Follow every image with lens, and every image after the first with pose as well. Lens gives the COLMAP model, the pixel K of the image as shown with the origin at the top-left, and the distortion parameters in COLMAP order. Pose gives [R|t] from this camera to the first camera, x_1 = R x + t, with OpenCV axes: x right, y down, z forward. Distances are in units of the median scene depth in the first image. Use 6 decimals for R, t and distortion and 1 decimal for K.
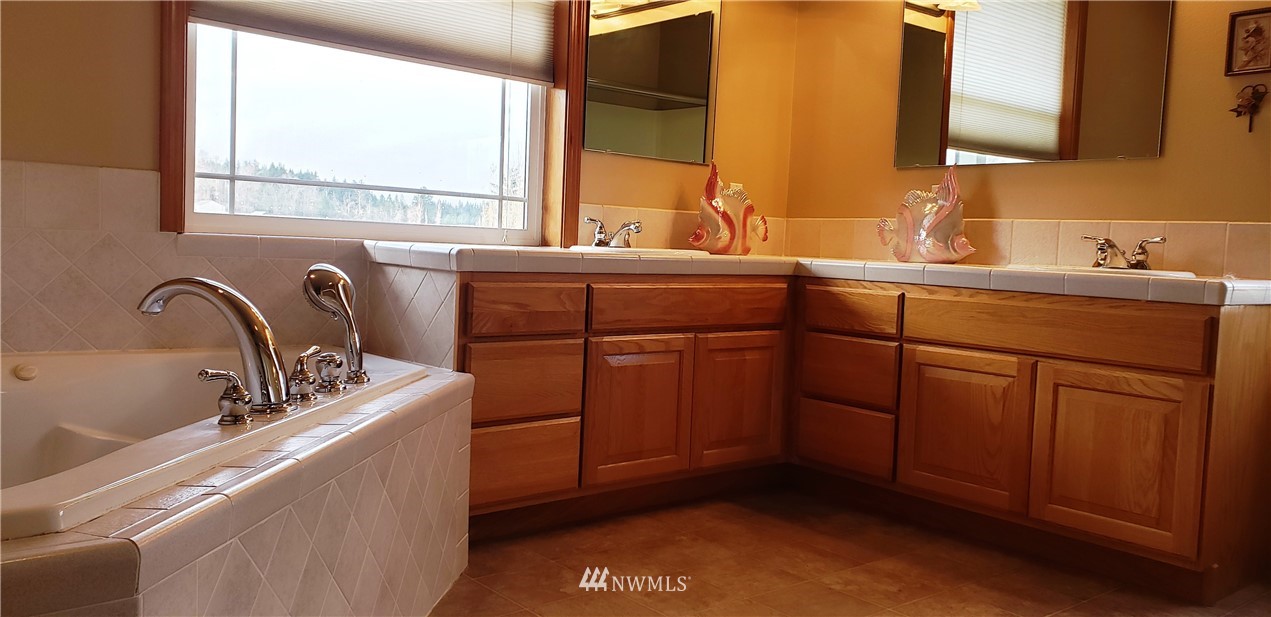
lens RADIAL K [[957.3, 0, 635.5], [0, 957.3, 308.5], [0, 0, 1]] dist [0.141798, -0.177506]
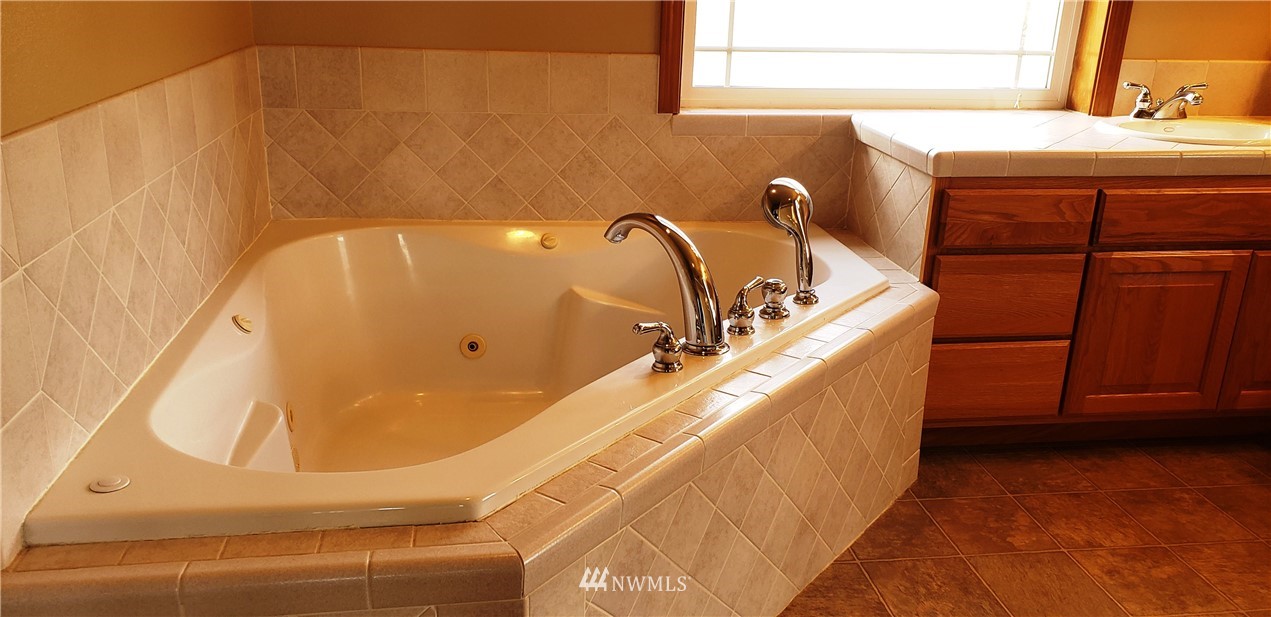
lens RADIAL K [[982.1, 0, 635.5], [0, 982.1, 308.5], [0, 0, 1]] dist [0.026740, -0.000470]
pose [[0.852824, 0.149371, -0.500380, 0.052350], [-0.028110, 0.969960, 0.241637, -0.125929], [0.521442, -0.192008, 0.831403, 0.067989]]
